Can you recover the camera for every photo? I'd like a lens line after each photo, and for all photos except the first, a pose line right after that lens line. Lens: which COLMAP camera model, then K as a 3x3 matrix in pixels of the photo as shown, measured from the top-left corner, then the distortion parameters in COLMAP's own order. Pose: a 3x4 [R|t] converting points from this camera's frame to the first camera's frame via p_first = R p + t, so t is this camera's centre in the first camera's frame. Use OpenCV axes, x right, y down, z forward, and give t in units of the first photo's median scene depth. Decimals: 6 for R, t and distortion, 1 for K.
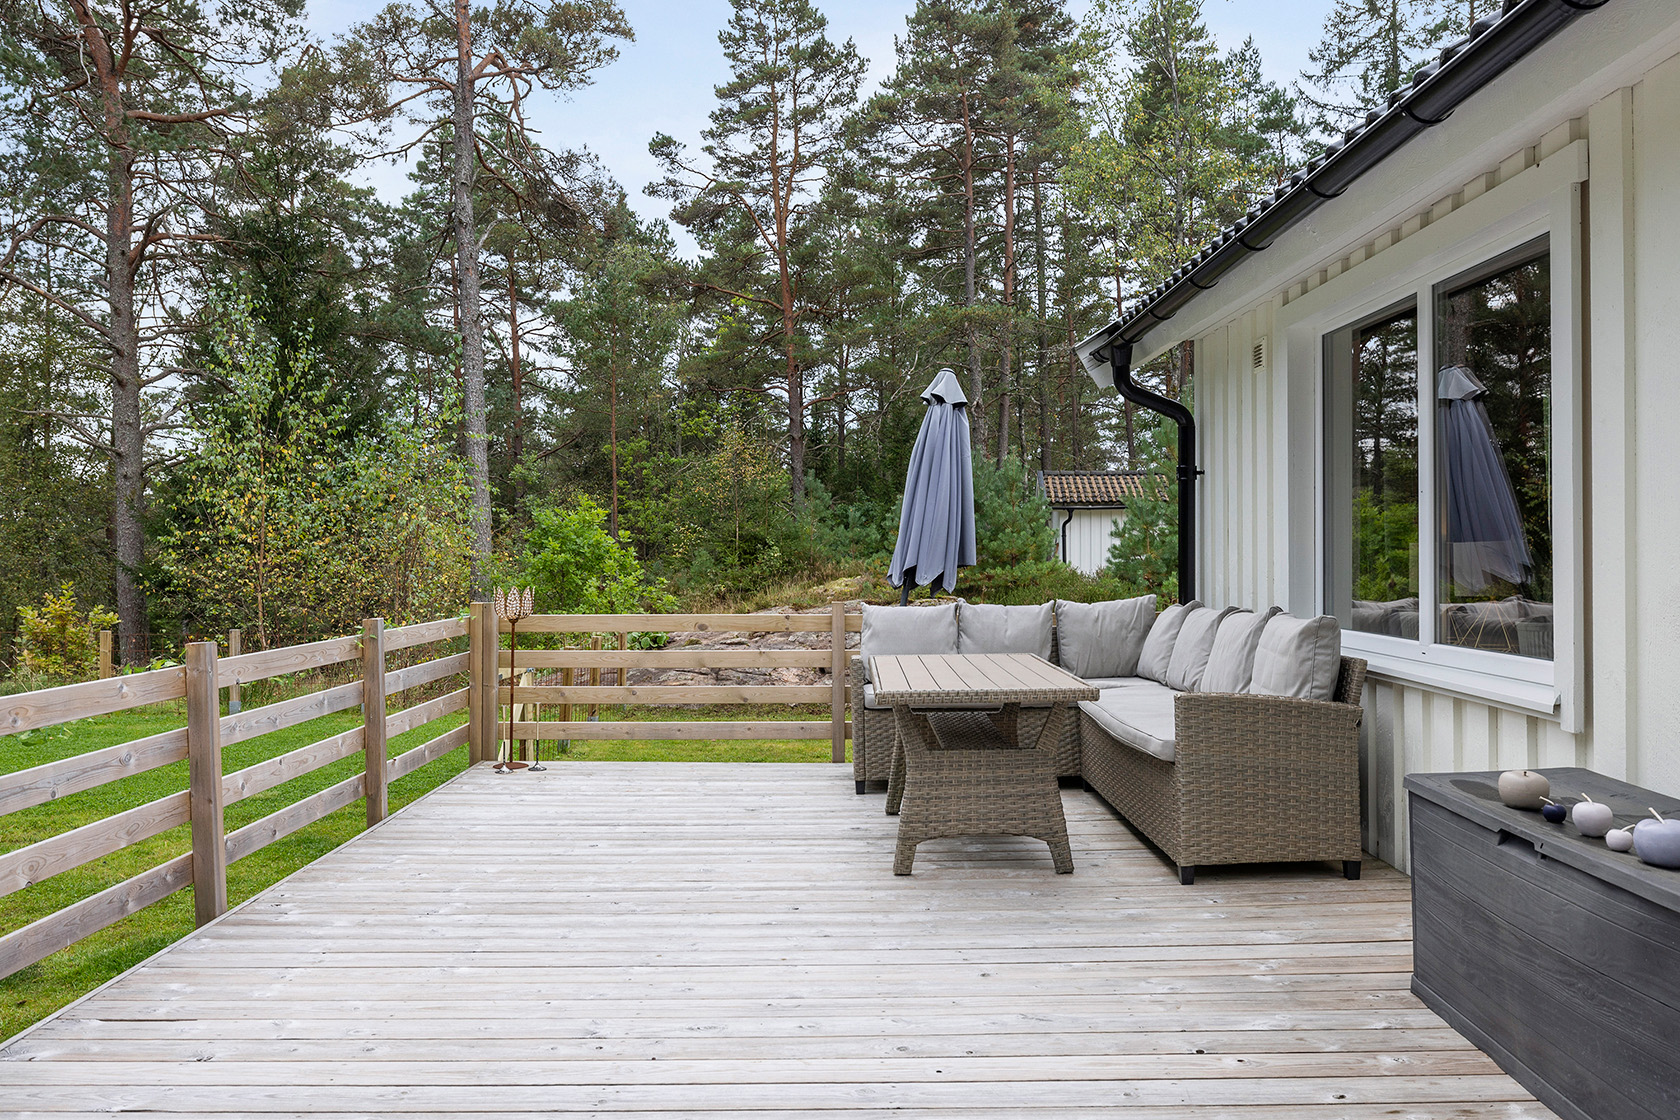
lens RADIAL K [[1246.9, 0, 840.8], [0, 1246.9, 518.6], [0, 0, 1]] dist [-0.003931, 0.002354]
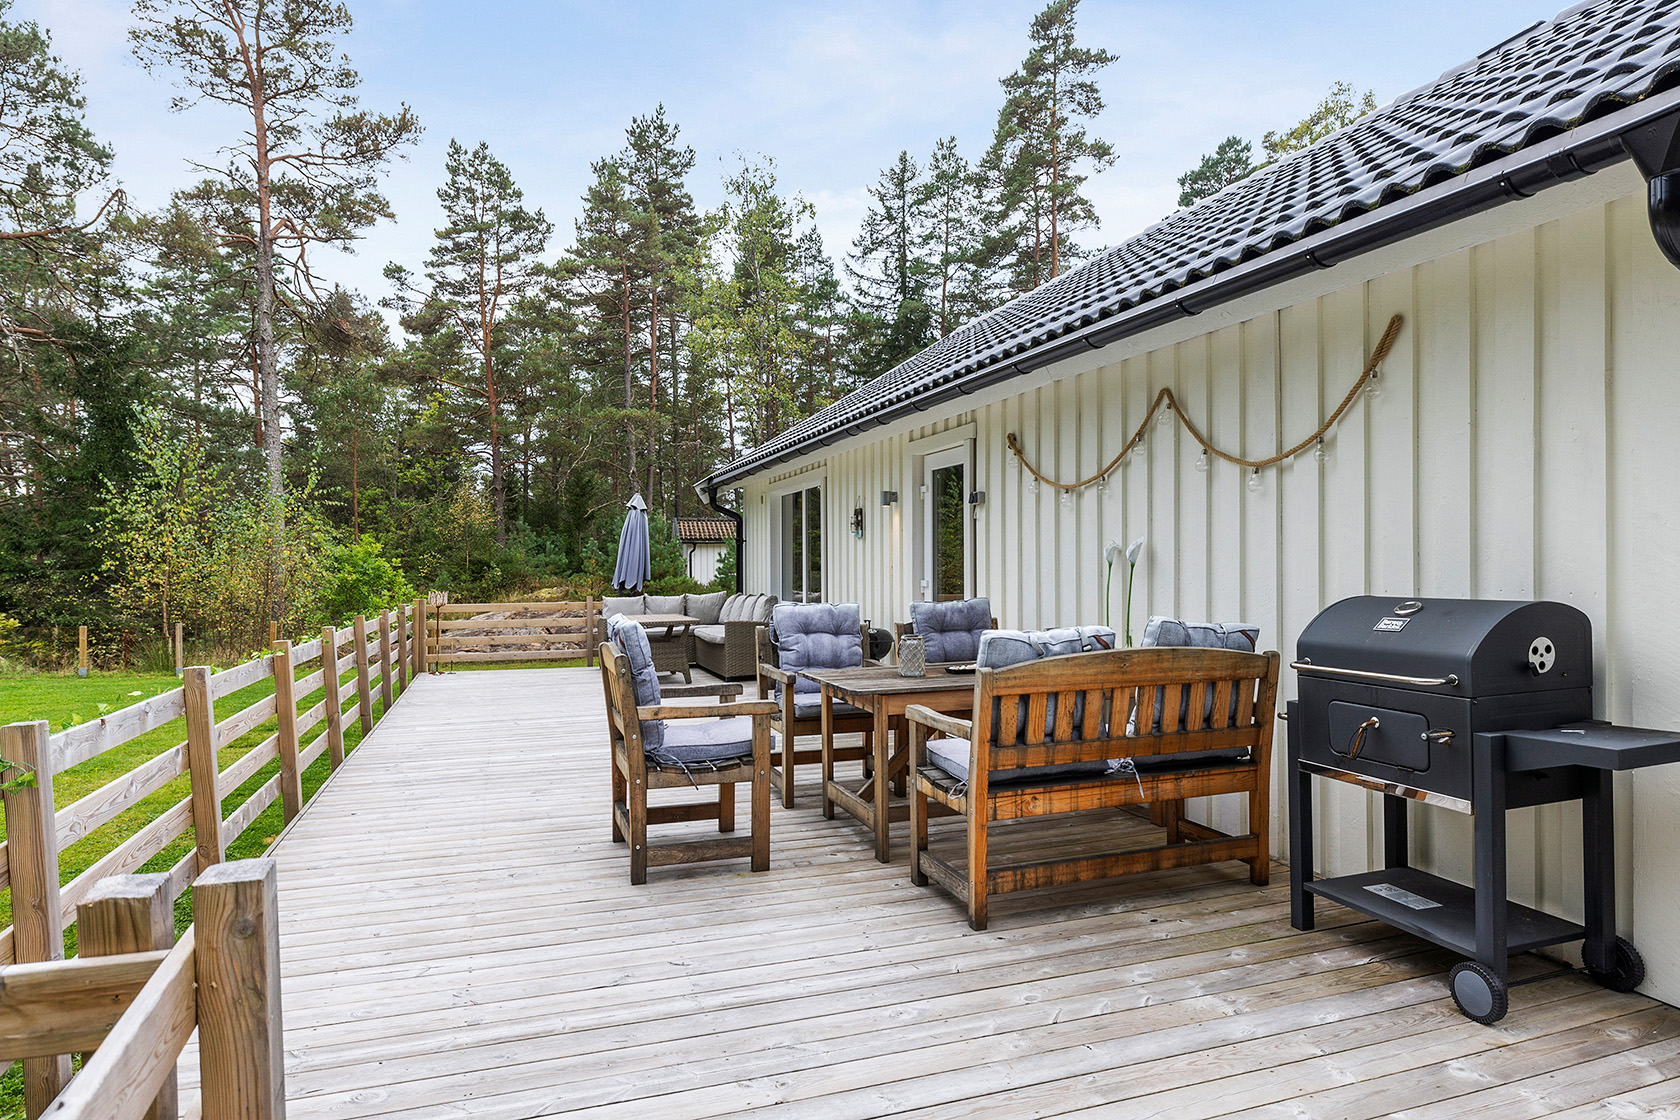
lens RADIAL K [[970.9, 0, 858.9], [0, 970.9, 560.5], [0, 0, 1]] dist [0.001133, -0.000456]
pose [[0.940071, -0.002538, 0.340969, -0.028460], [-0.003860, 0.999829, 0.018085, -0.006430], [-0.340957, -0.018317, 0.939900, -0.164053]]
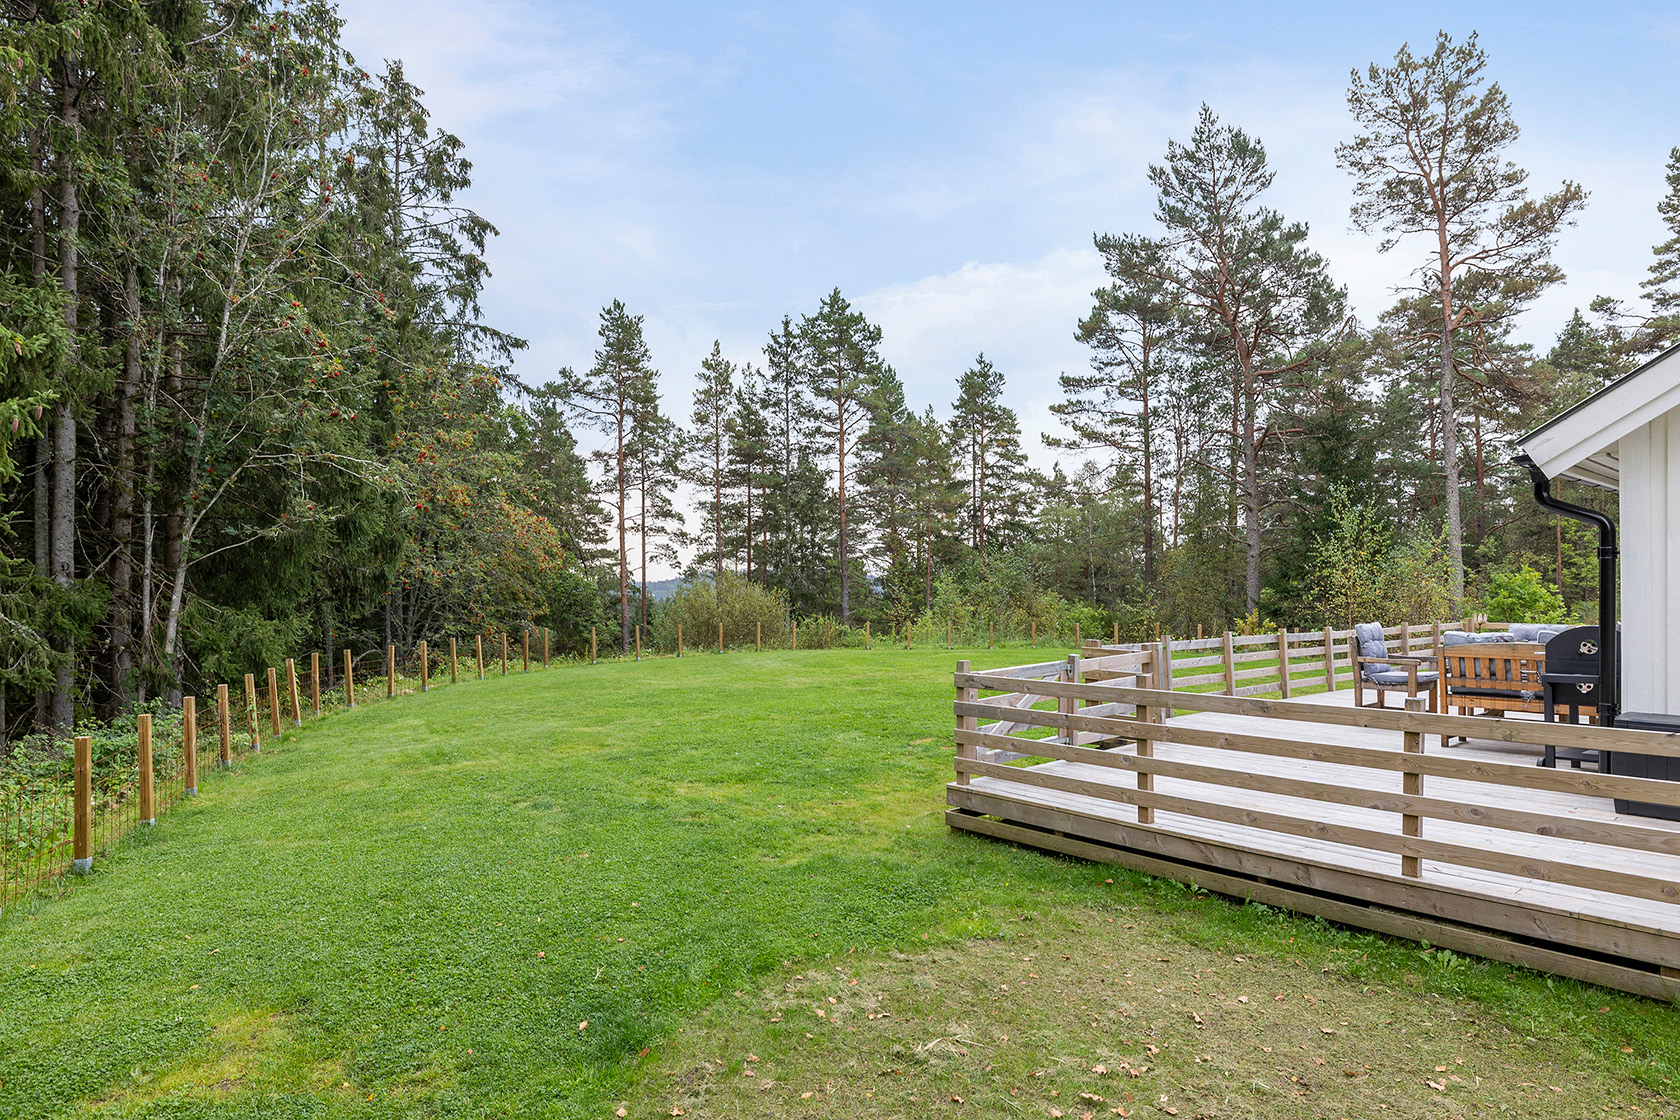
lens RADIAL K [[963.9, 0, 838.4], [0, 963.9, 590.1], [0, 0, 1]] dist [-0.000453, -0.003644]
pose [[0.664950, 0.008082, -0.746844, 0.092243], [0.013816, 0.999637, 0.023118, -0.015848], [0.746760, -0.025691, 0.664597, -0.350927]]
